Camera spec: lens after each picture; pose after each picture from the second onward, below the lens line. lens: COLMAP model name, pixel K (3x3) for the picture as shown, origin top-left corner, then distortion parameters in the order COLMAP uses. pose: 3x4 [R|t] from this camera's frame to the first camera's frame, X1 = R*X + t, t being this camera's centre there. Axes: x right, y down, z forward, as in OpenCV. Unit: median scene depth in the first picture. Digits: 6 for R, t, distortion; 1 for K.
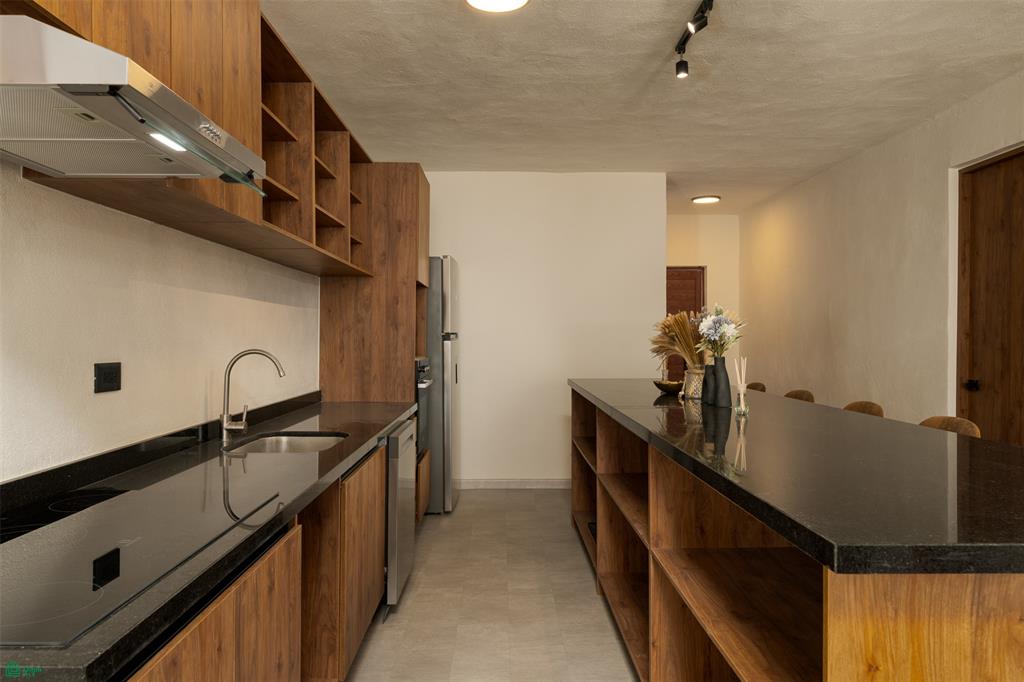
lens RADIAL K [[684.1, 0, 512.0], [0, 684.1, 341.0], [0, 0, 1]] dist [0.004051, 0.000924]
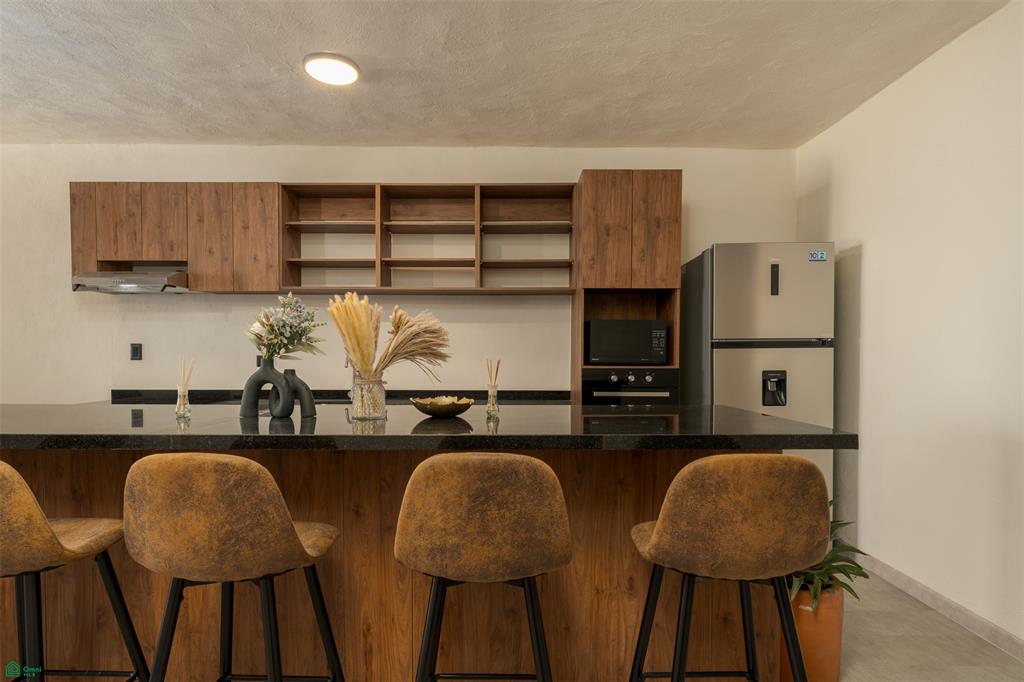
lens RADIAL K [[547.8, 0, 512.5], [0, 547.8, 370.2], [0, 0, 1]] dist [-0.000038, 0.001097]
pose [[-0.017659, 0.024728, -0.999538, 0.673078], [-0.007110, 0.999666, 0.024856, 0.013165], [0.999819, 0.007545, -0.017477, 0.913762]]
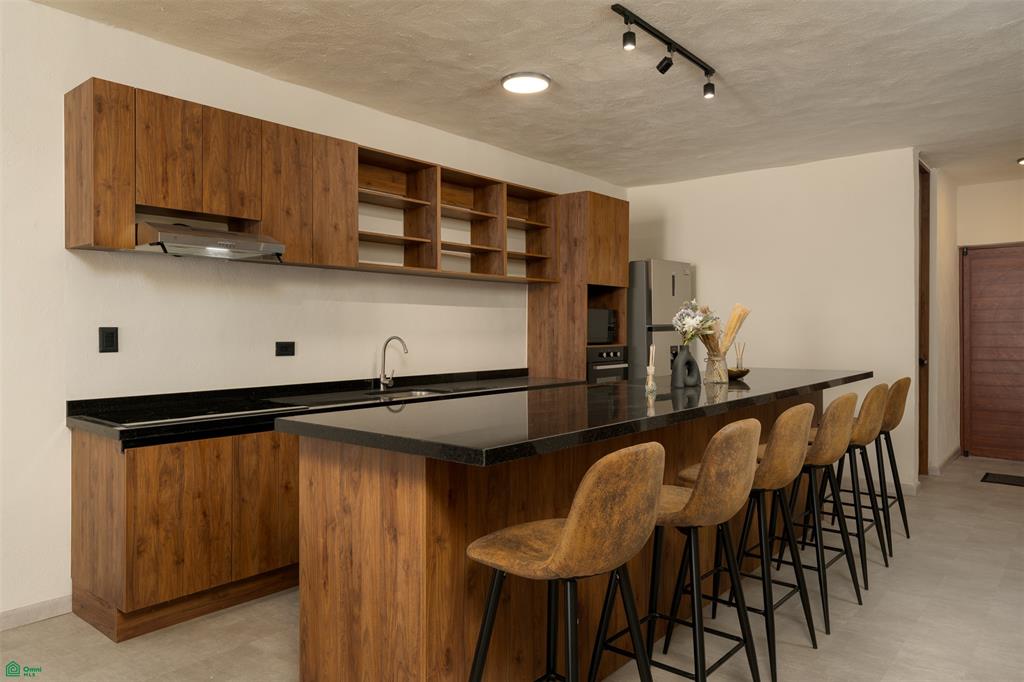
lens RADIAL K [[690.9, 0, 512.9], [0, 690.9, 329.9], [0, 0, 1]] dist [0.002699, 0.001052]
pose [[0.756619, -0.000906, -0.653856, 0.592940], [-0.000853, 0.999997, -0.002373, -0.000142], [0.653856, 0.002353, 0.756615, -0.055992]]
